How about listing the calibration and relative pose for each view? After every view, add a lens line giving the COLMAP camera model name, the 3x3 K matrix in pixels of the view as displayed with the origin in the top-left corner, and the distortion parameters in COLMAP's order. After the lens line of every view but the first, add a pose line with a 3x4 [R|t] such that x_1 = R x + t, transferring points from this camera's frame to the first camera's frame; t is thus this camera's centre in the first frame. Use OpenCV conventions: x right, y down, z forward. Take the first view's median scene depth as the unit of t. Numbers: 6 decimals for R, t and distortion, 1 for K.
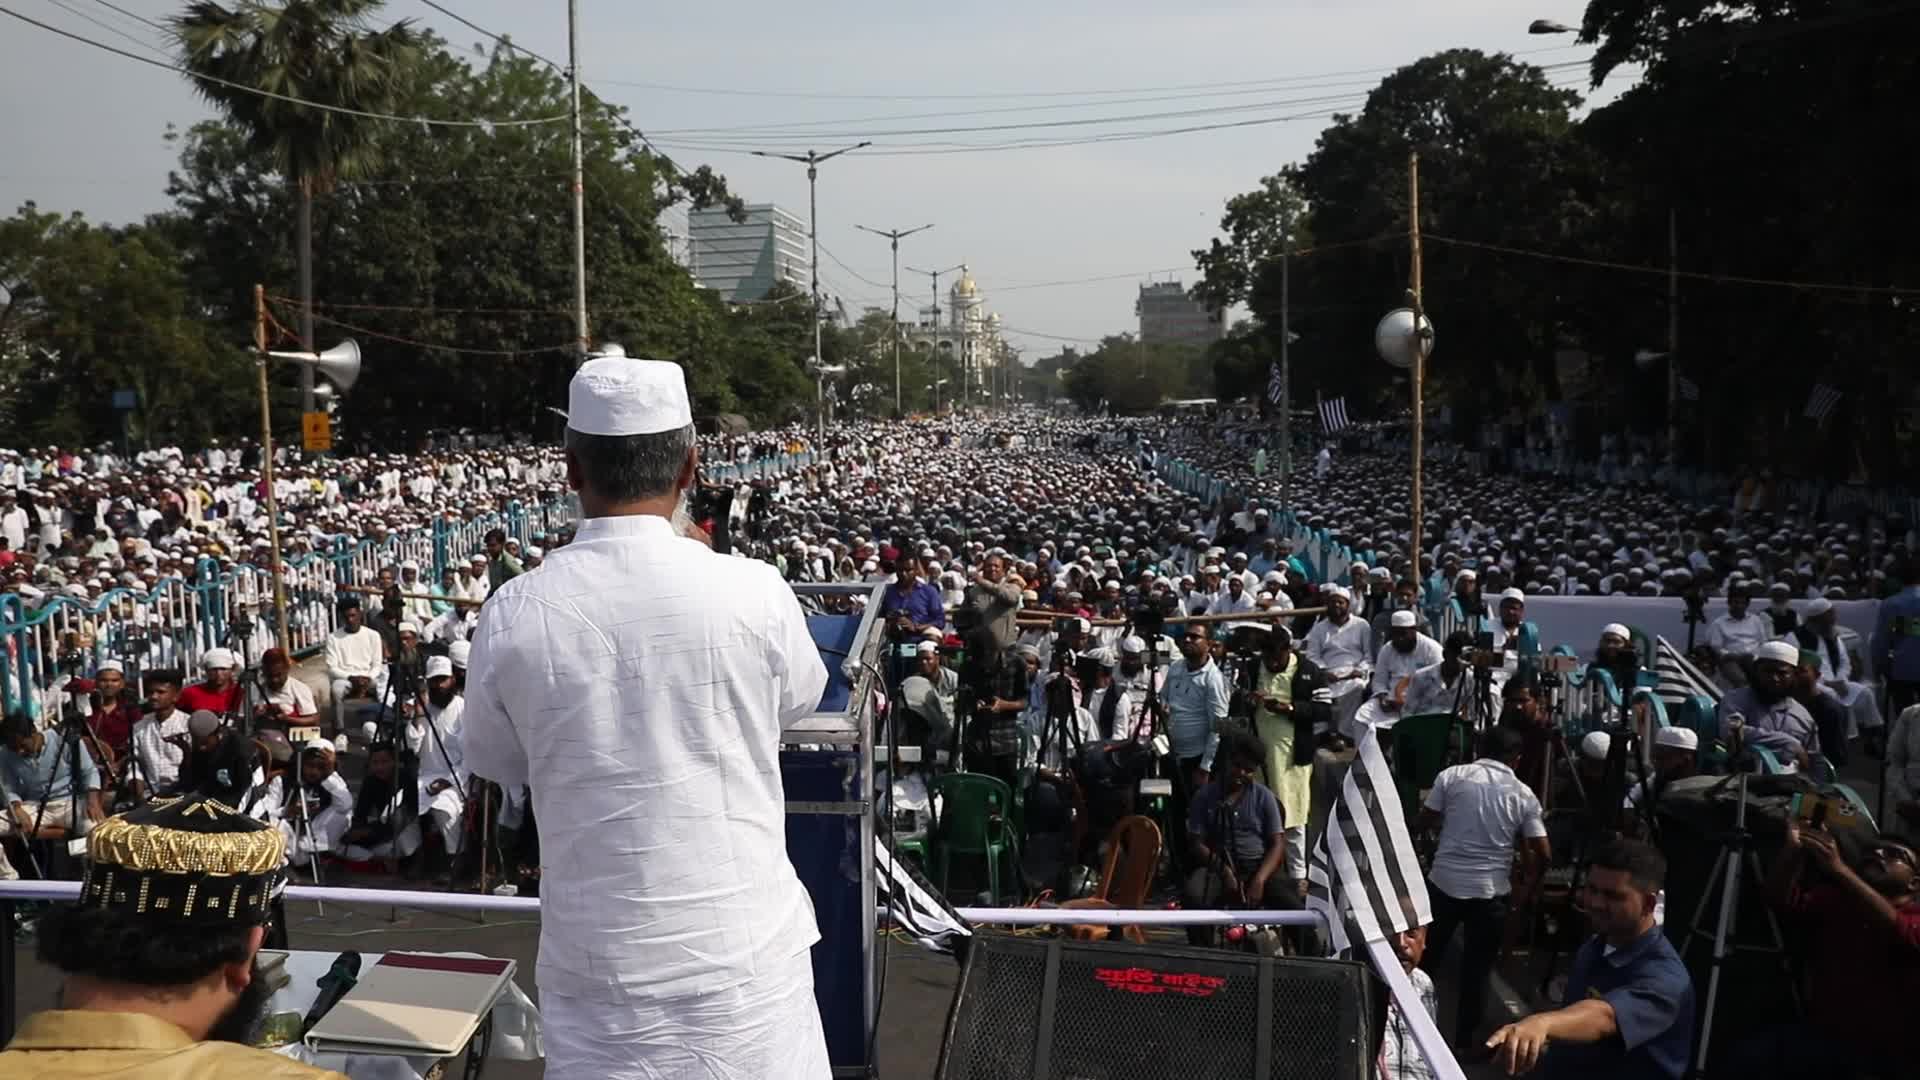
lens RADIAL K [[1351.4, 0, 928.4], [0, 1351.4, 530.6], [0, 0, 1]] dist [-0.111777, 0.096800]
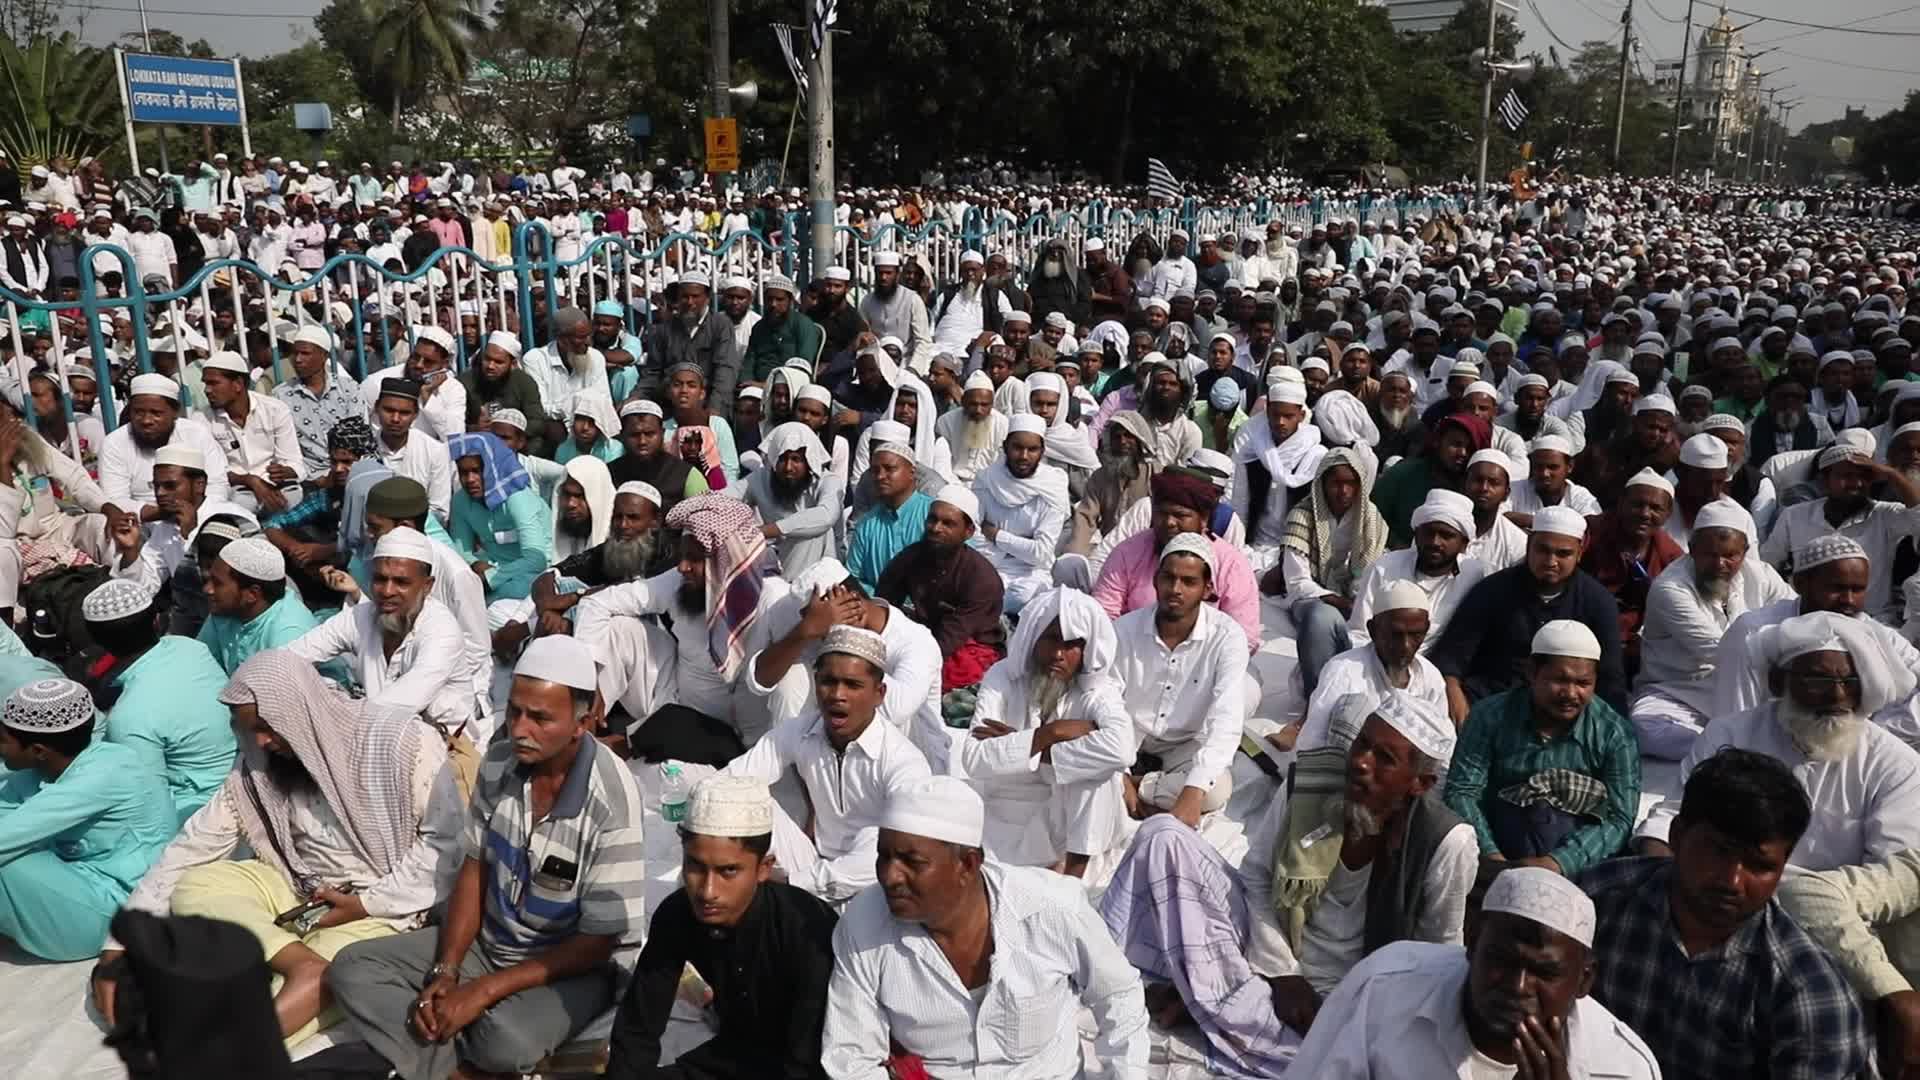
lens RADIAL K [[1351.4, 0, 928.4], [0, 1351.4, 530.6], [0, 0, 1]] dist [-0.111777, 0.096800]
pose [[0.882760, 0.127080, -0.452311, -0.003038], [-0.049387, 0.982490, 0.179652, -0.001970], [0.467221, -0.136251, 0.873579, 0.166819]]
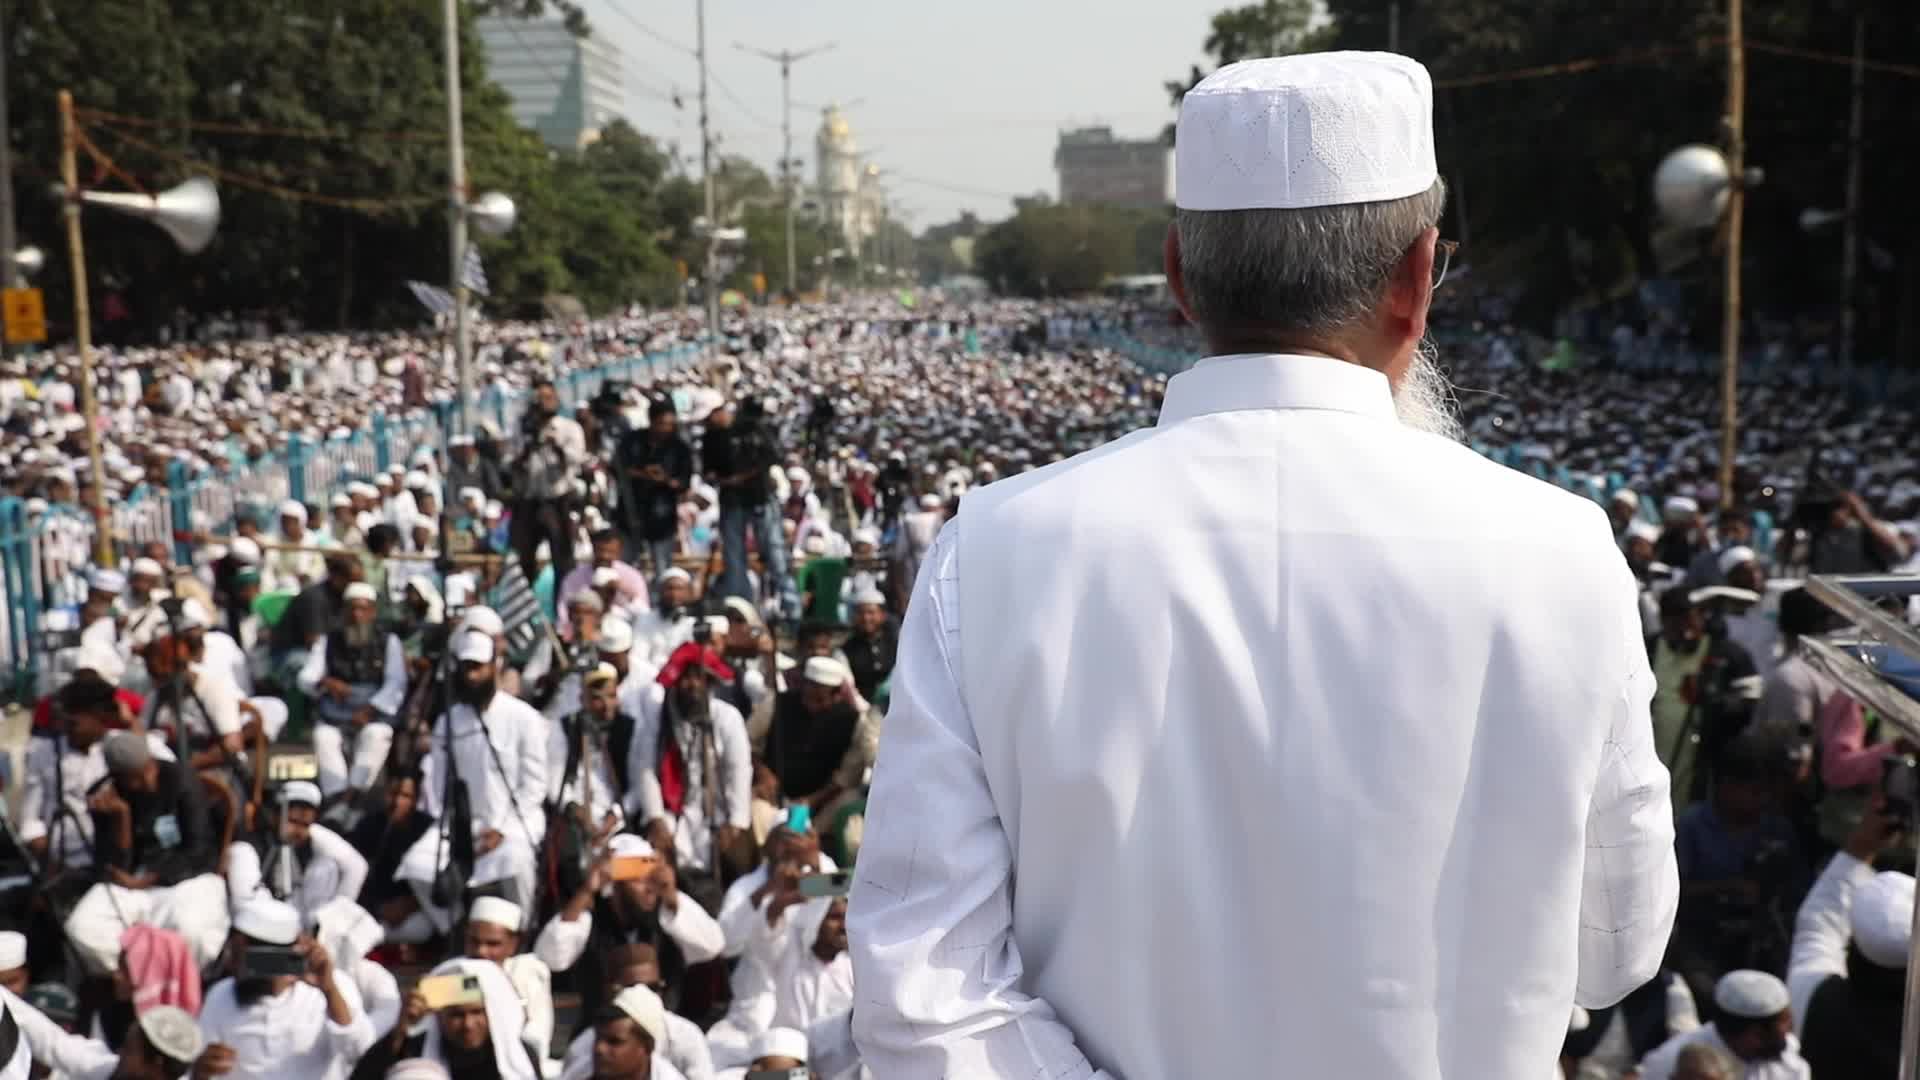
lens RADIAL K [[1725.0, 0, 924.1], [0, 1725.0, 540.1], [0, 0, 1]] dist [-0.008021, -0.006152]
pose [[0.996792, -0.009261, 0.079492, -0.021951], [0.004976, 0.998532, 0.053943, -0.000174], [-0.079875, -0.053374, 0.995375, 0.009980]]
